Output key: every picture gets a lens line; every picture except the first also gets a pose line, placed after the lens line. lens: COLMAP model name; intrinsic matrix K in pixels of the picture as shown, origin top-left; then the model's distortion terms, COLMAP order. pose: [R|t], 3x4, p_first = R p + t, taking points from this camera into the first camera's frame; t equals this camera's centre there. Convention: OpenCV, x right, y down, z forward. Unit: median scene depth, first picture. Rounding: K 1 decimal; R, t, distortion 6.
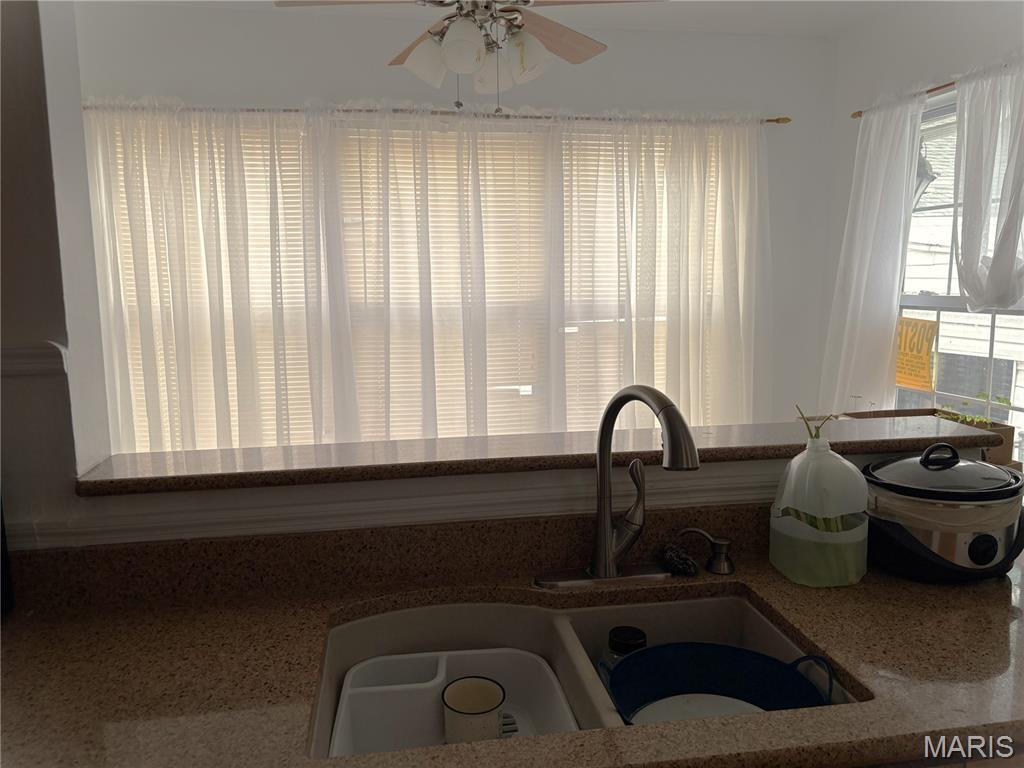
lens RADIAL K [[772.9, 0, 512.9], [0, 772.9, 390.4], [0, 0, 1]] dist [-0.006846, 0.008343]
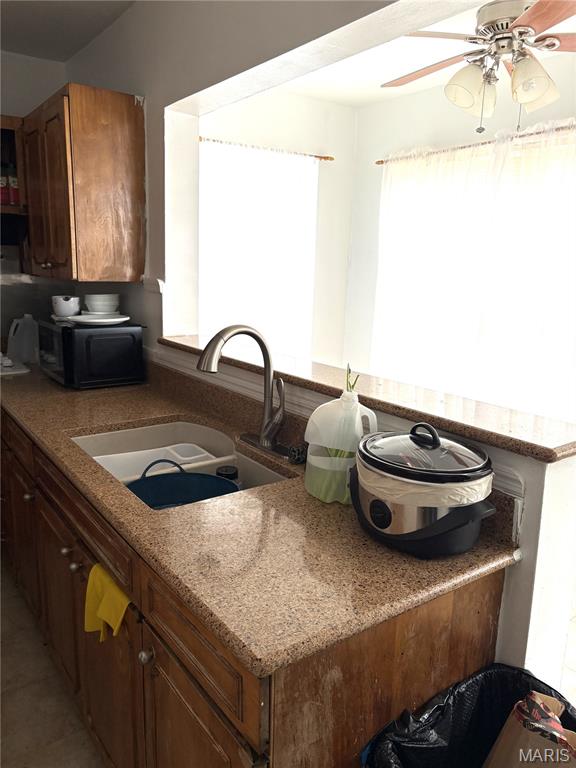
lens RADIAL K [[579.7, 0, 286.1], [0, 579.7, 379.0], [0, 0, 1]] dist [-0.006846, 0.008343]
pose [[0.442930, 0.195001, -0.875093, 0.552895], [-0.156394, 0.977900, 0.138750, -0.032311], [0.882810, 0.075403, 0.463639, 0.220145]]
